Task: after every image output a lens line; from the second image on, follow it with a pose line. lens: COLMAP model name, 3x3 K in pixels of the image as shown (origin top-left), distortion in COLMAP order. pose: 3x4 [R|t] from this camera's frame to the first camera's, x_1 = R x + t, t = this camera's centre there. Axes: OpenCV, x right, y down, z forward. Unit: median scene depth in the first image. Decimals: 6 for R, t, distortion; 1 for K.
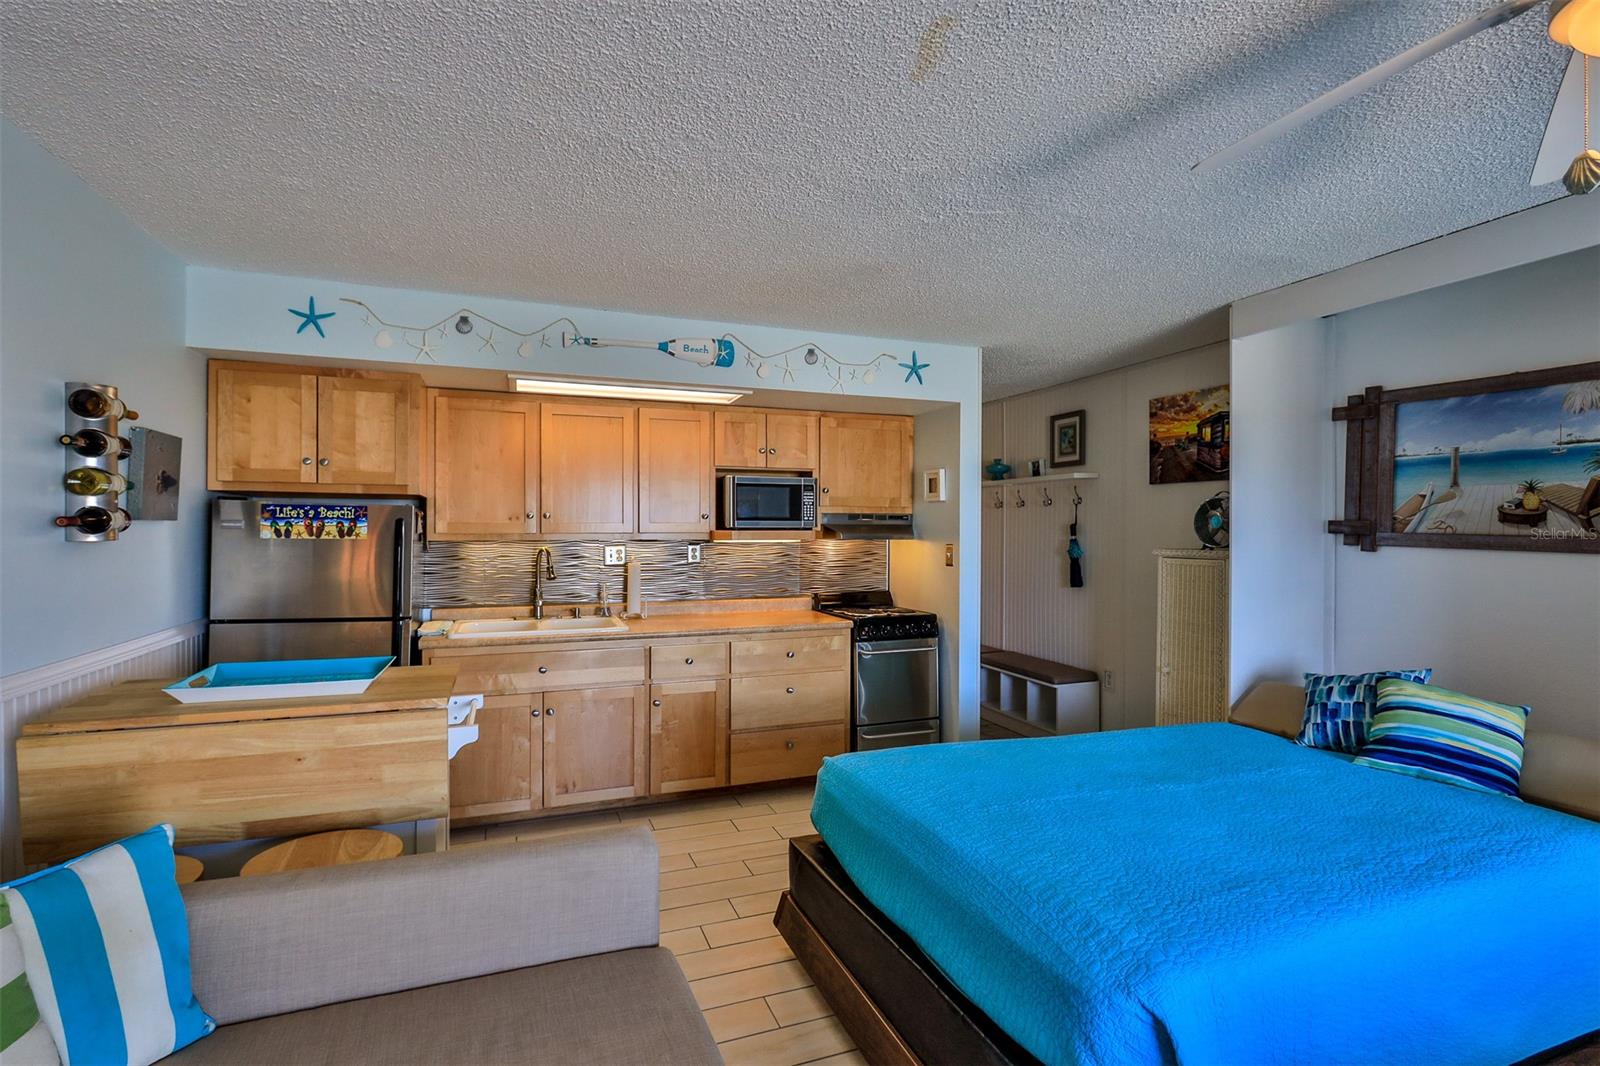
lens RADIAL K [[749.0, 0, 784.5], [0, 749.0, 529.3], [0, 0, 1]] dist [-0.003495, 0.001833]
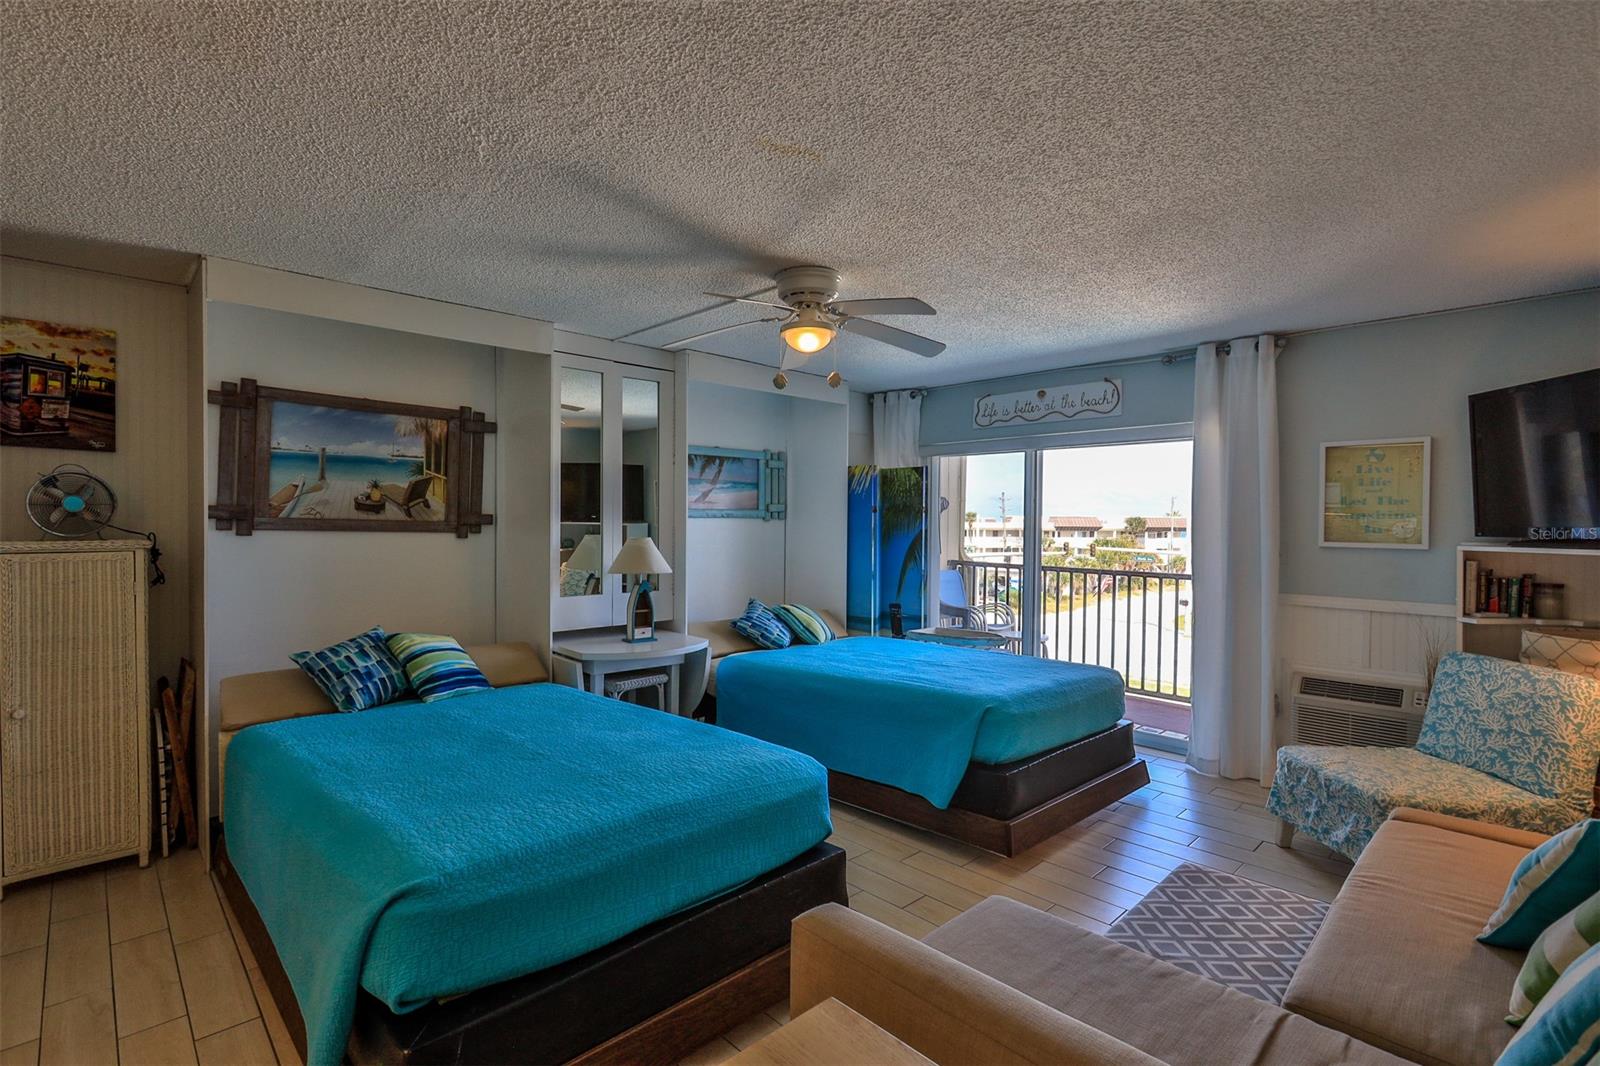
lens RADIAL K [[749.0, 0, 784.5], [0, 749.0, 529.3], [0, 0, 1]] dist [-0.003495, 0.001833]
pose [[-0.390754, -0.017558, 0.920327, -0.503786], [-0.008548, 0.999844, 0.015445, -0.002021], [-0.920455, -0.001832, -0.390844, 0.757632]]
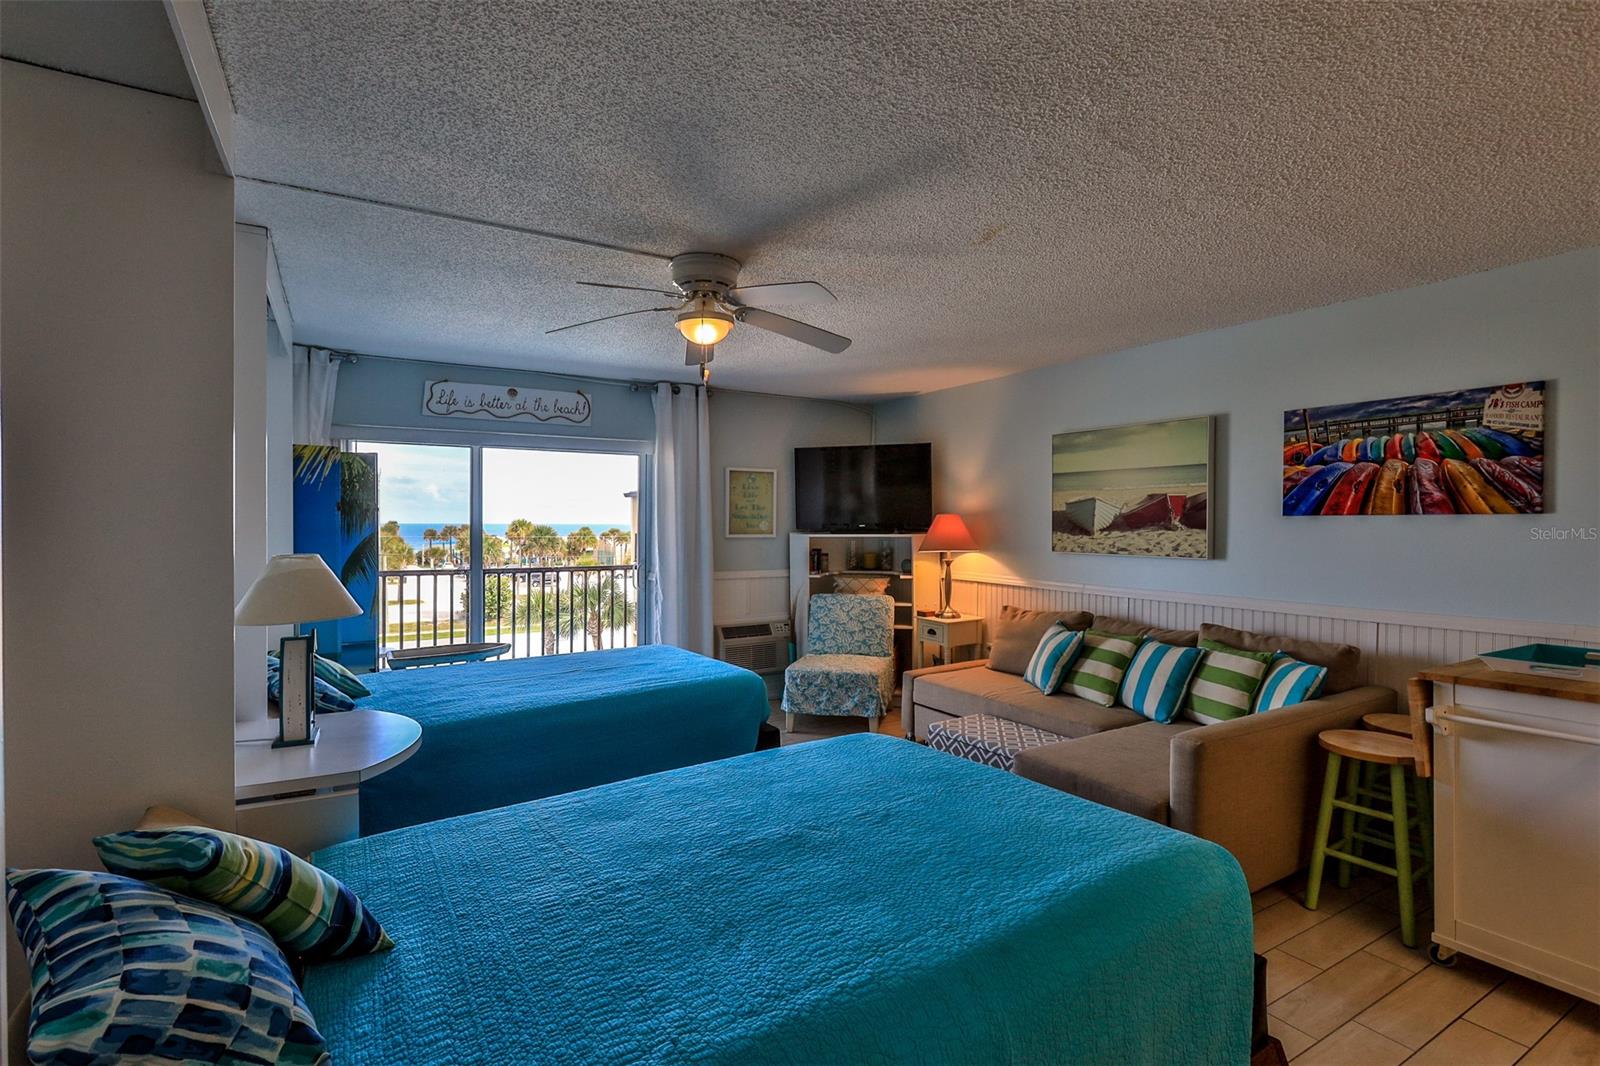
lens RADIAL K [[749.0, 0, 784.5], [0, 749.0, 529.3], [0, 0, 1]] dist [-0.003495, 0.001833]
pose [[-0.985376, -0.003855, -0.170351, 0.460928], [-0.005500, 0.999943, 0.009189, 0.000314], [0.170306, 0.009992, -0.985341, 1.282382]]
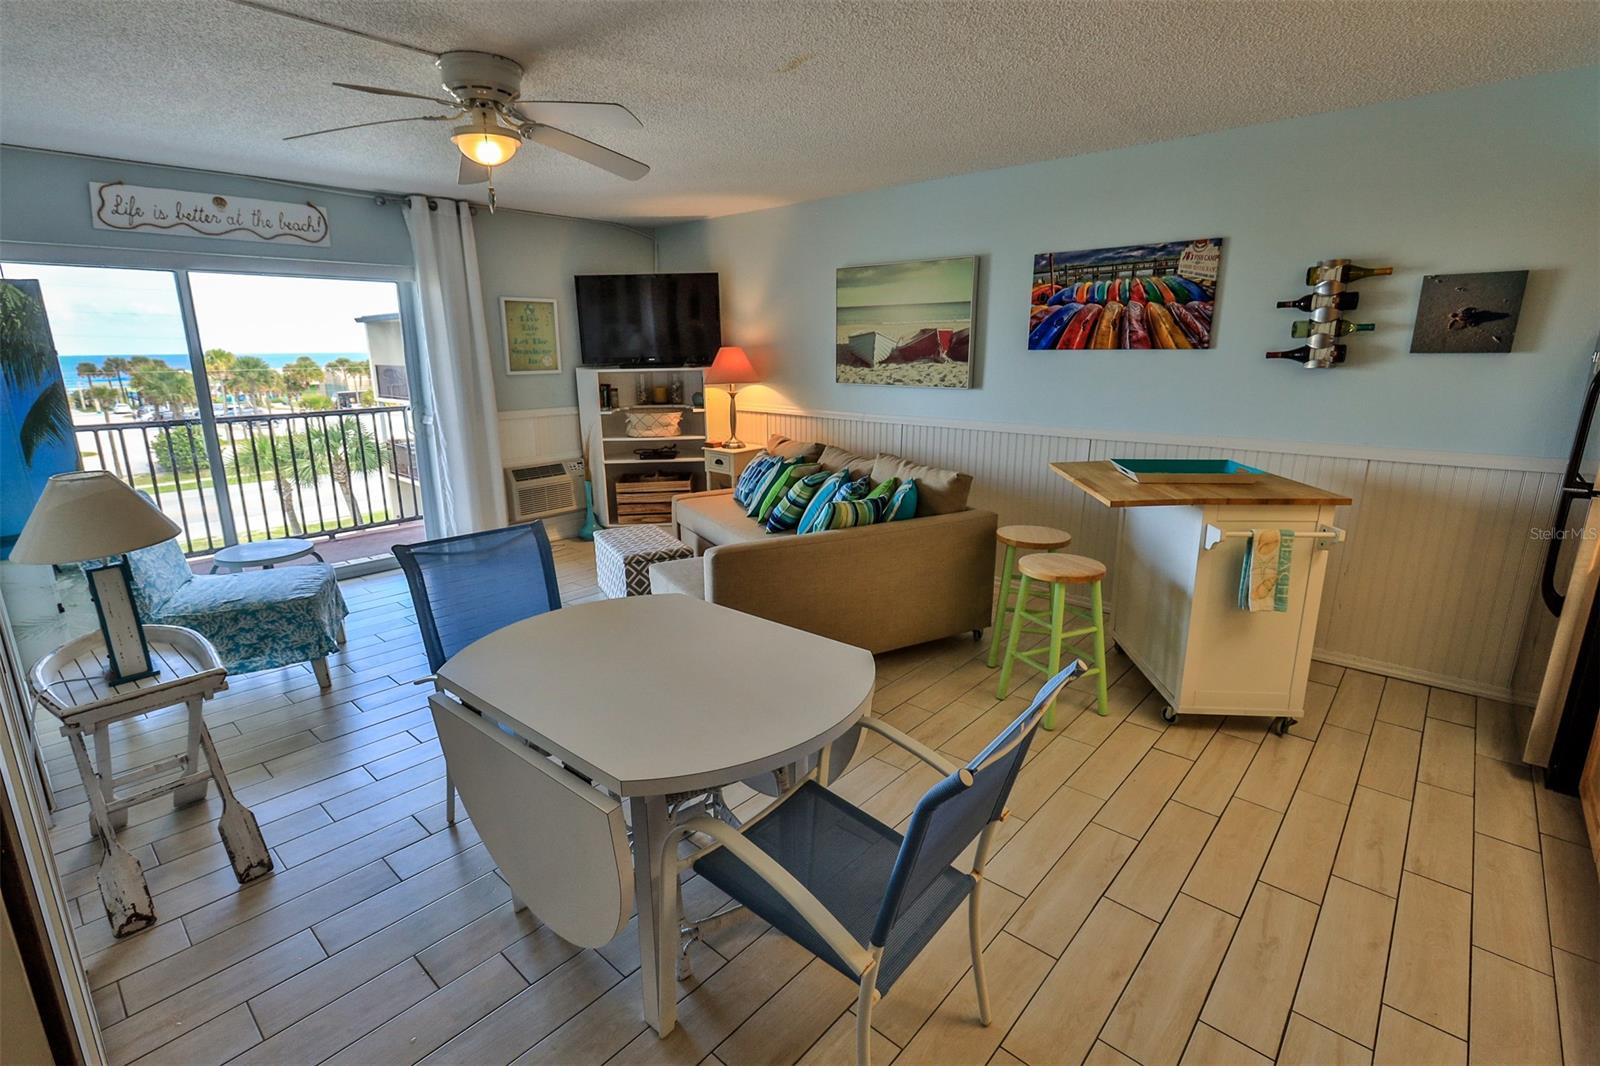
lens RADIAL K [[746.5, 0, 783.7], [0, 746.5, 530.2], [0, 0, 1]] dist [-0.010693, 0.004271]
pose [[-0.889937, 0.113746, -0.441673, 0.521493], [0.005273, 0.970903, 0.239416, -0.022112], [0.456054, 0.210736, -0.864642, 1.297416]]
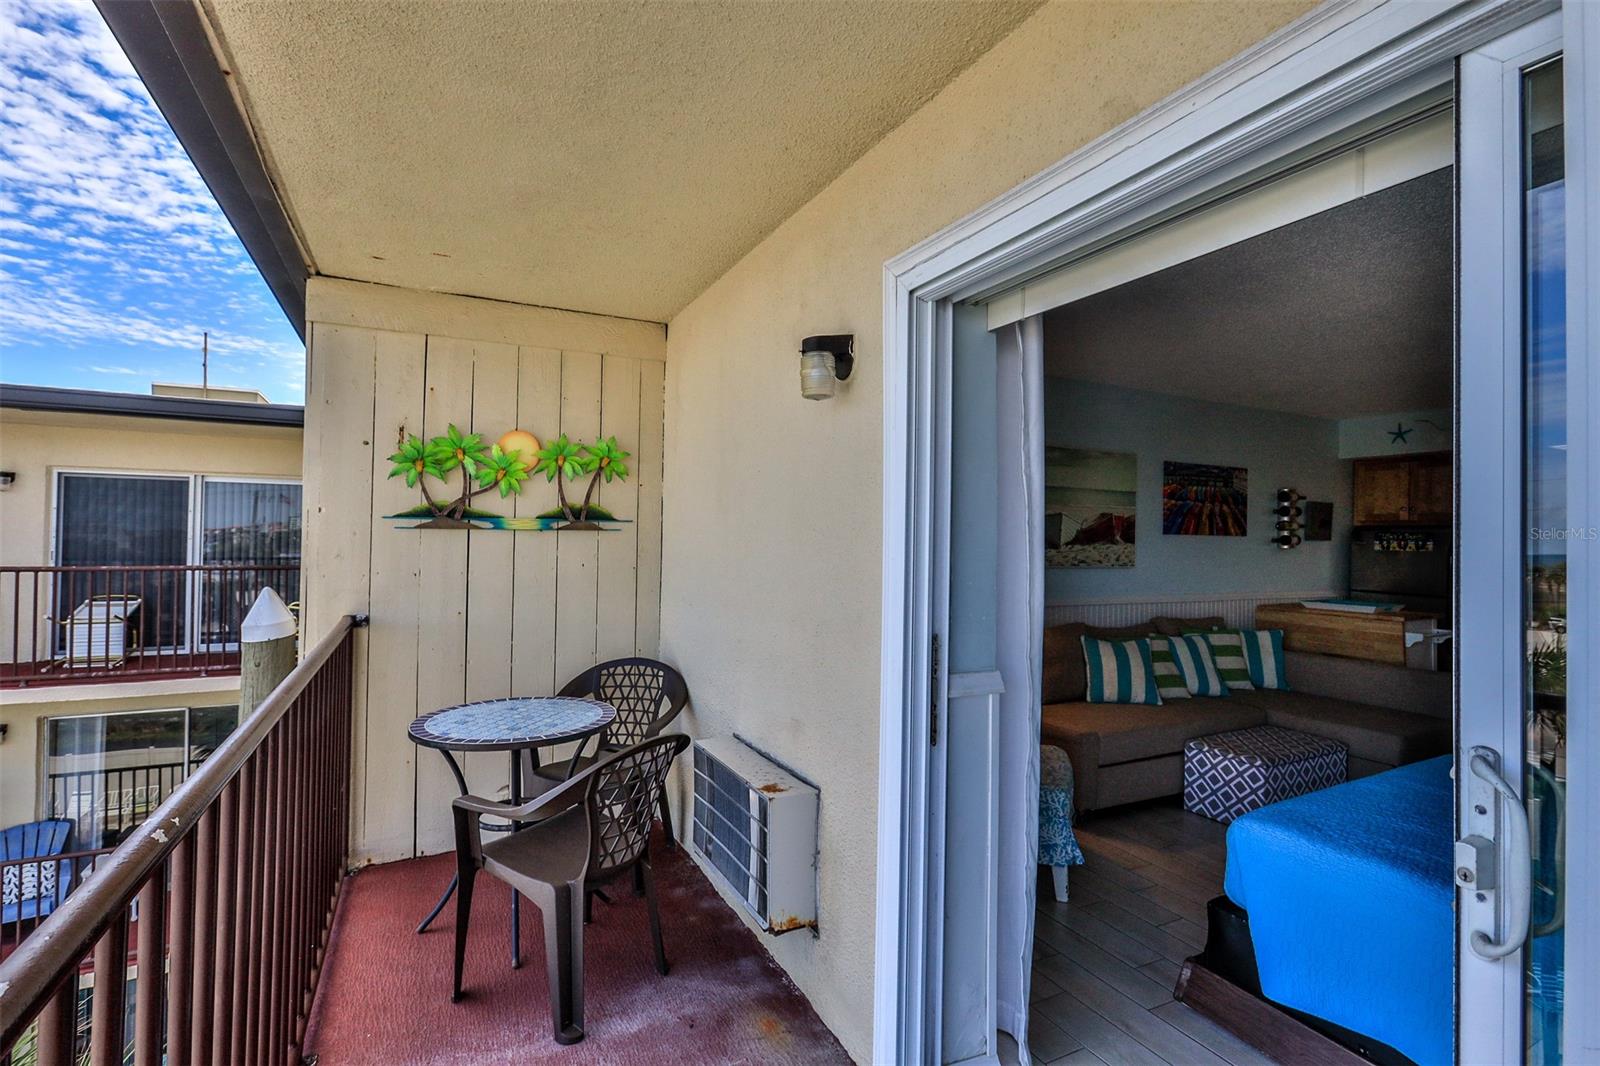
lens RADIAL K [[749.0, 0, 784.5], [0, 749.0, 529.3], [0, 0, 1]] dist [-0.003495, 0.001833]
pose [[0.104725, -0.015841, -0.994375, 1.054310], [-0.016516, 0.999708, -0.017665, 0.018001], [0.994364, 0.018273, 0.104433, -0.724835]]
